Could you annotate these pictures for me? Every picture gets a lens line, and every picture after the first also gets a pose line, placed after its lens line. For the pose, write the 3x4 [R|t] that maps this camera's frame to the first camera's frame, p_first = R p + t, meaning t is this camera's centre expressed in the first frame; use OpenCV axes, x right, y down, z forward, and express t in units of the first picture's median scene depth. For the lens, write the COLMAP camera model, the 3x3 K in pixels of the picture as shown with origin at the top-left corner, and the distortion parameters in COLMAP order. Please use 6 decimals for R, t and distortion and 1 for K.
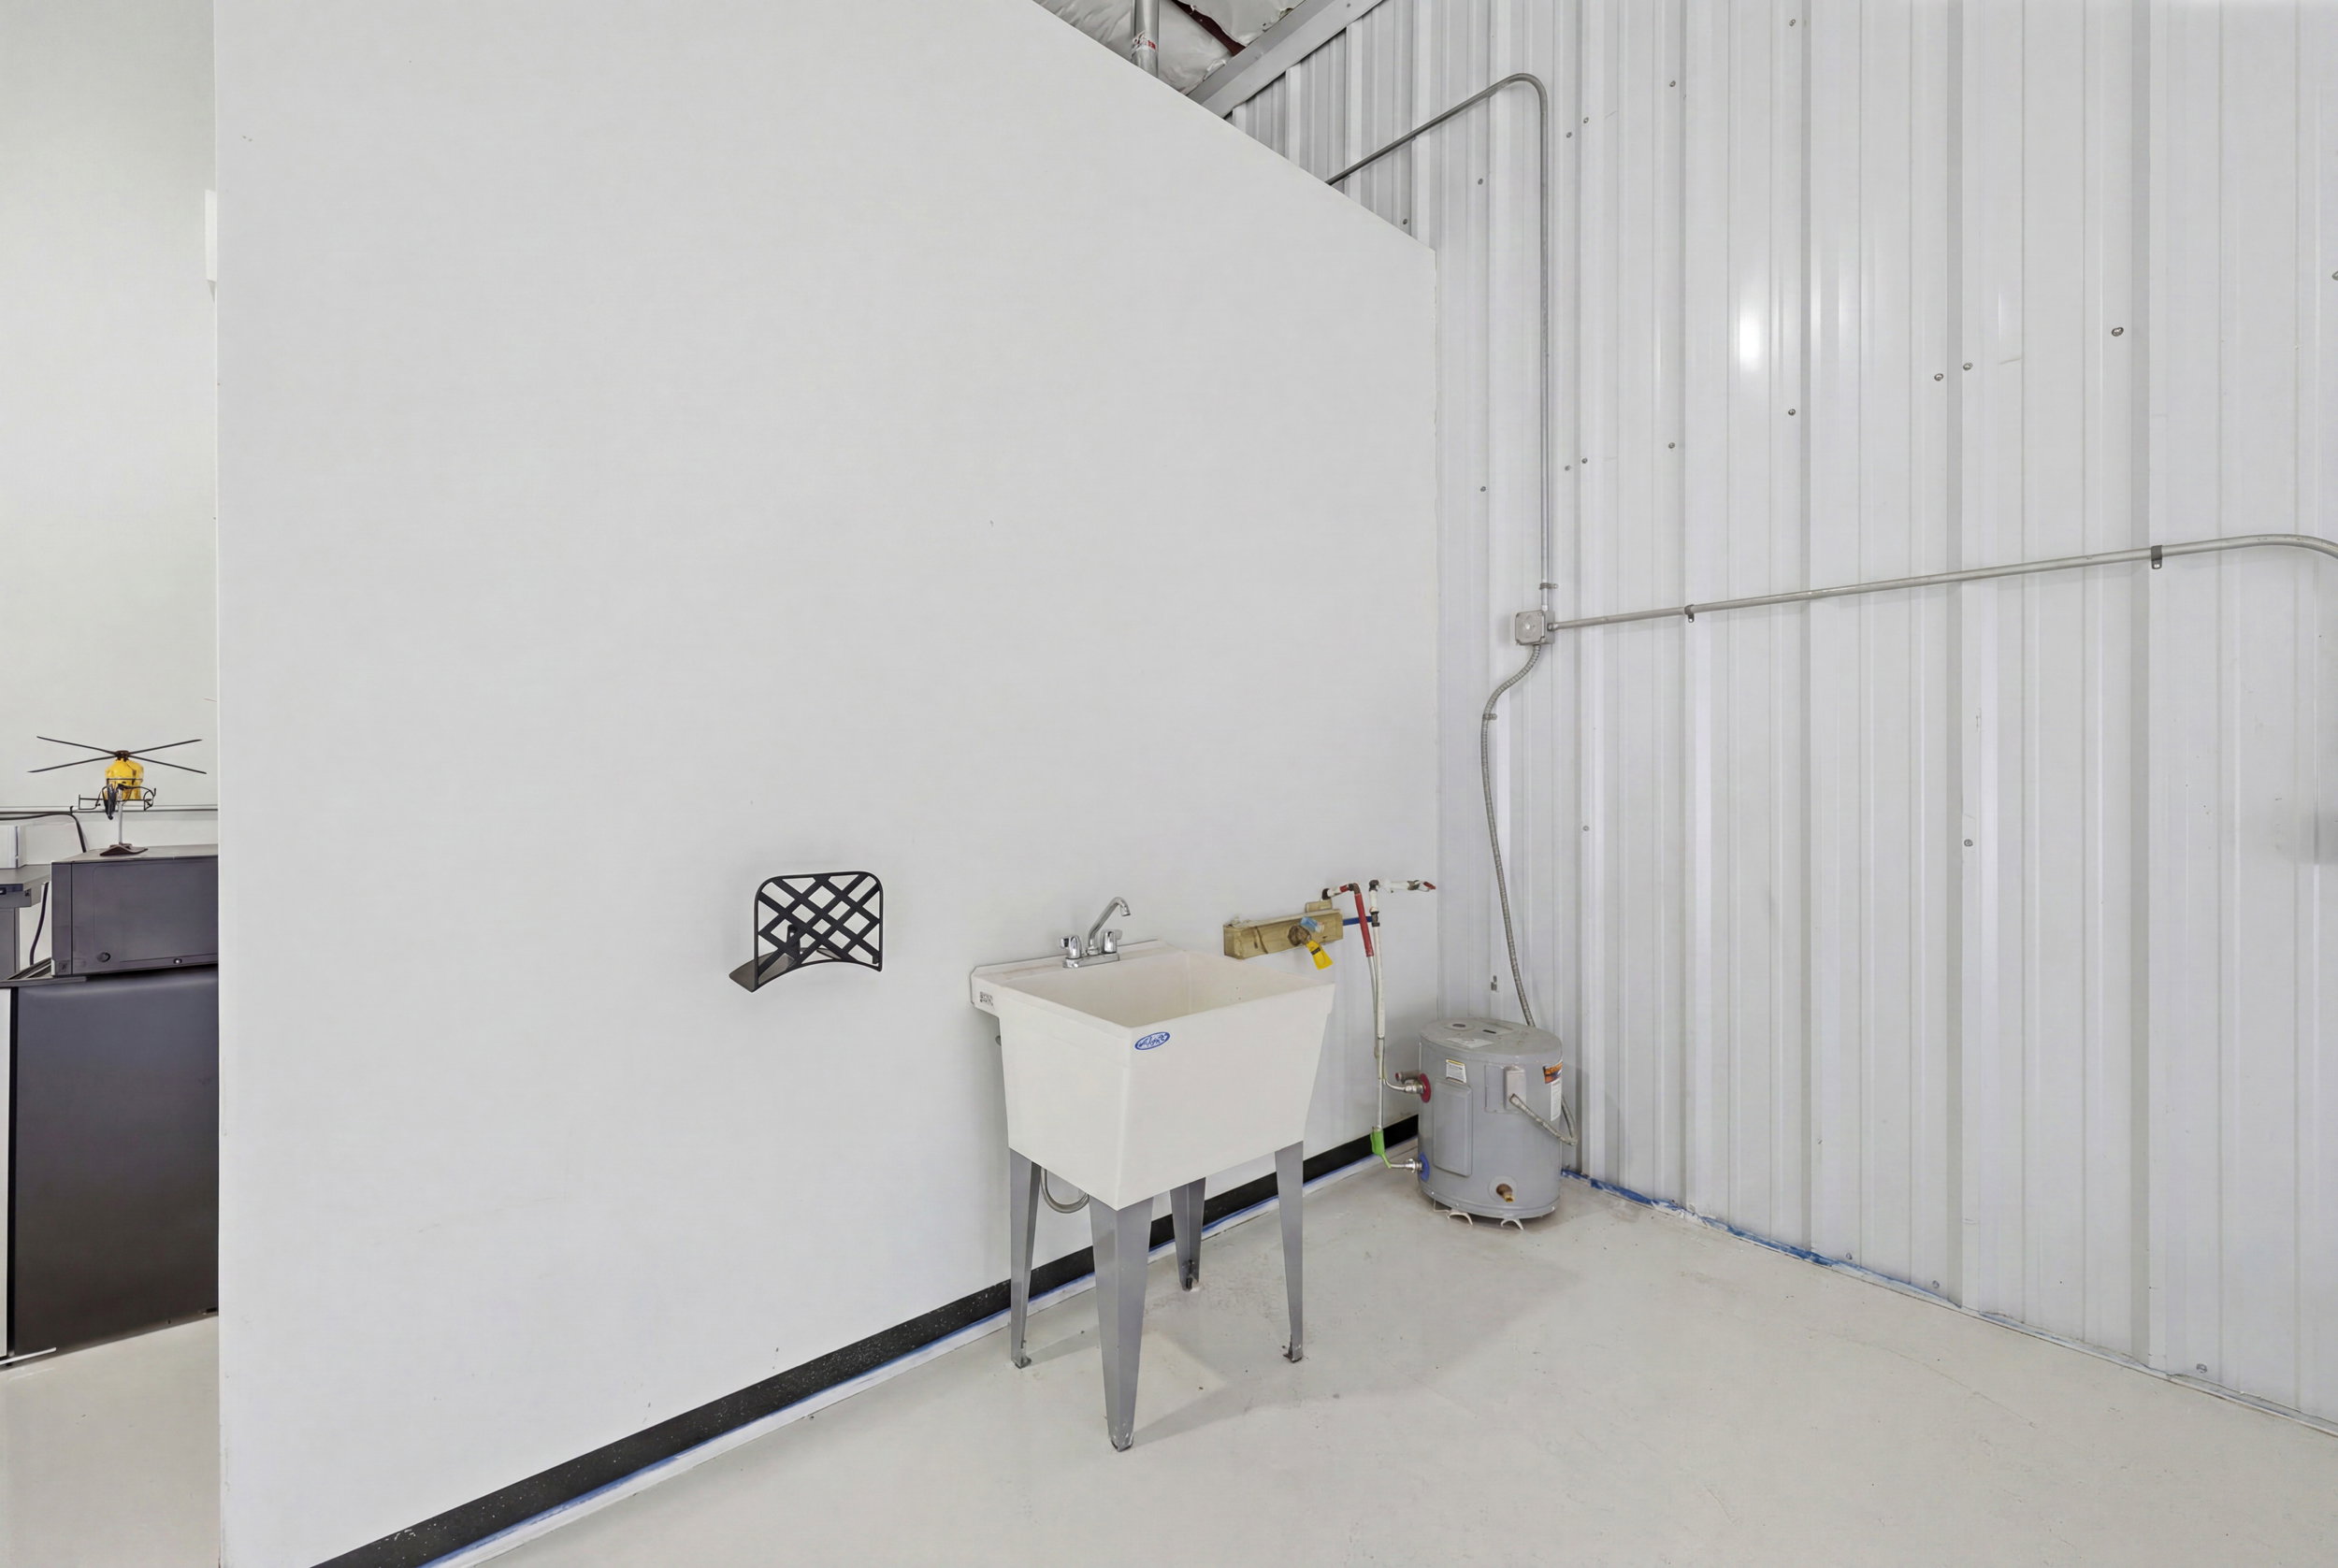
lens RADIAL K [[960.8, 0, 1173.1], [0, 960.8, 784.1], [0, 0, 1]] dist [0.000059, -0.001438]
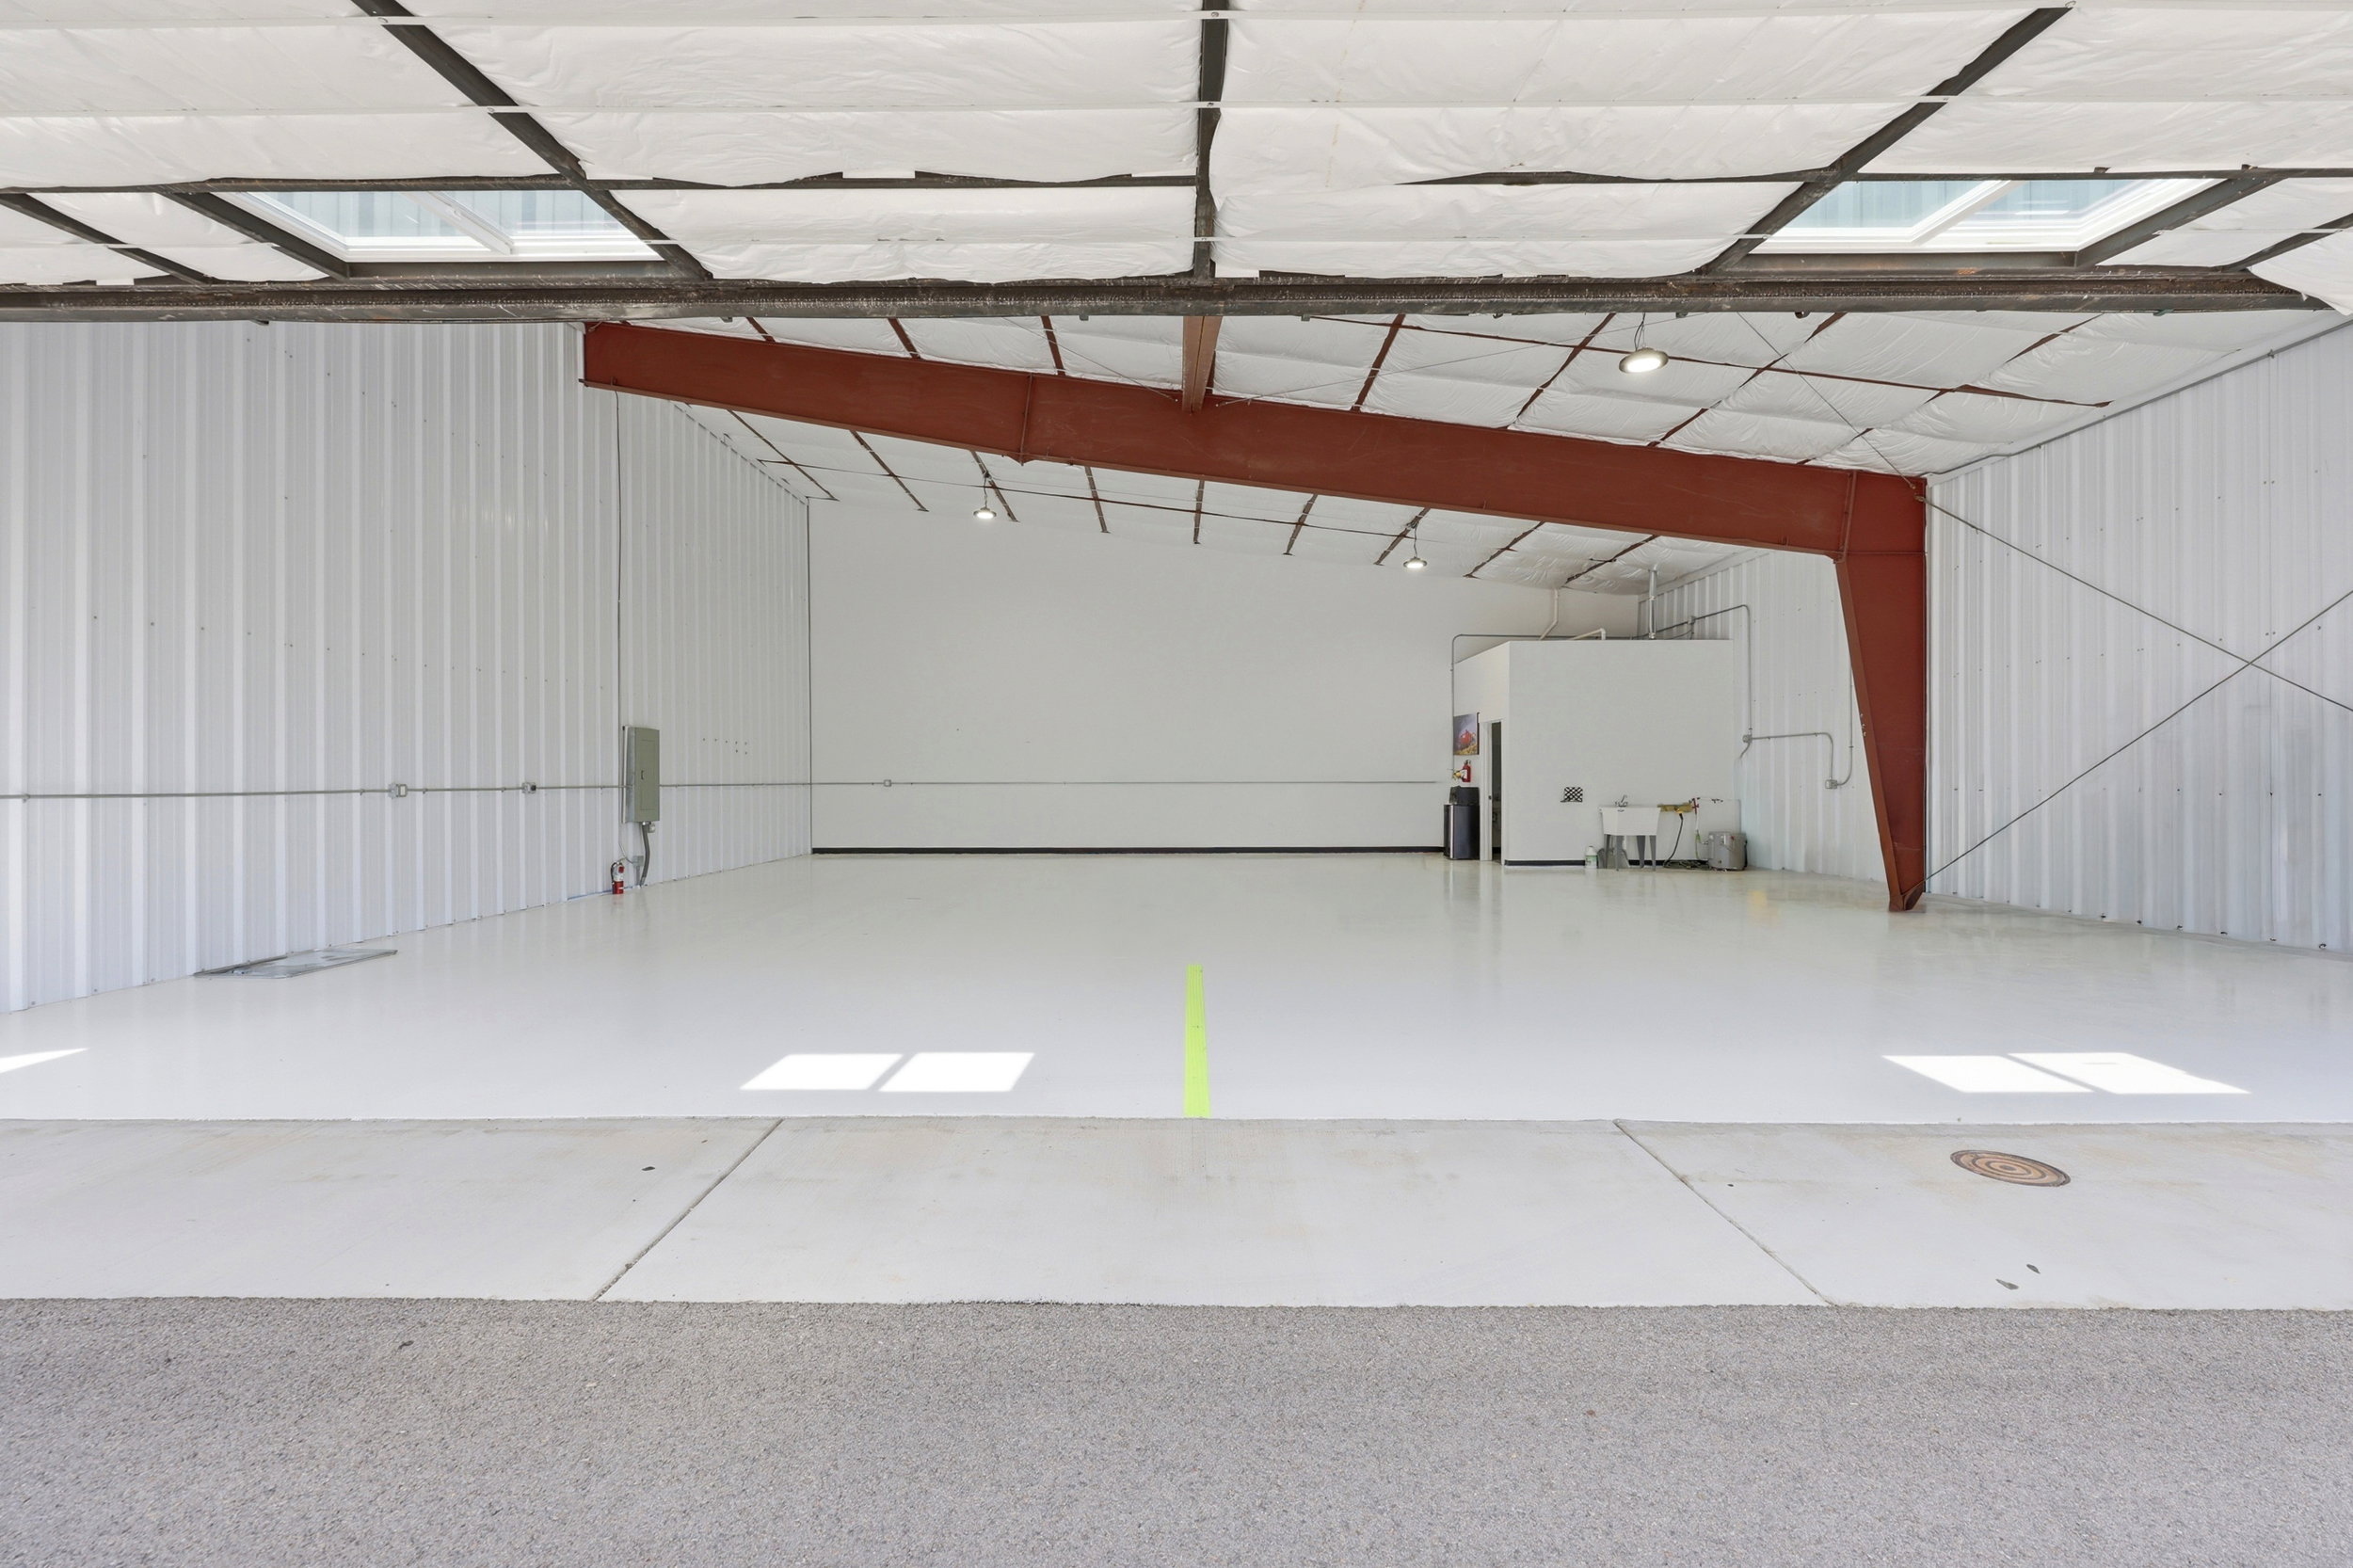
lens RADIAL K [[967.0, 0, 1200.7], [0, 967.0, 782.4], [0, 0, 1]] dist [0.000059, -0.001438]
pose [[0.752098, 0.004990, -0.659033, 1.485715], [-0.003746, 0.999988, 0.003298, 0.023190], [0.659041, -0.000012, 0.752107, -4.057210]]
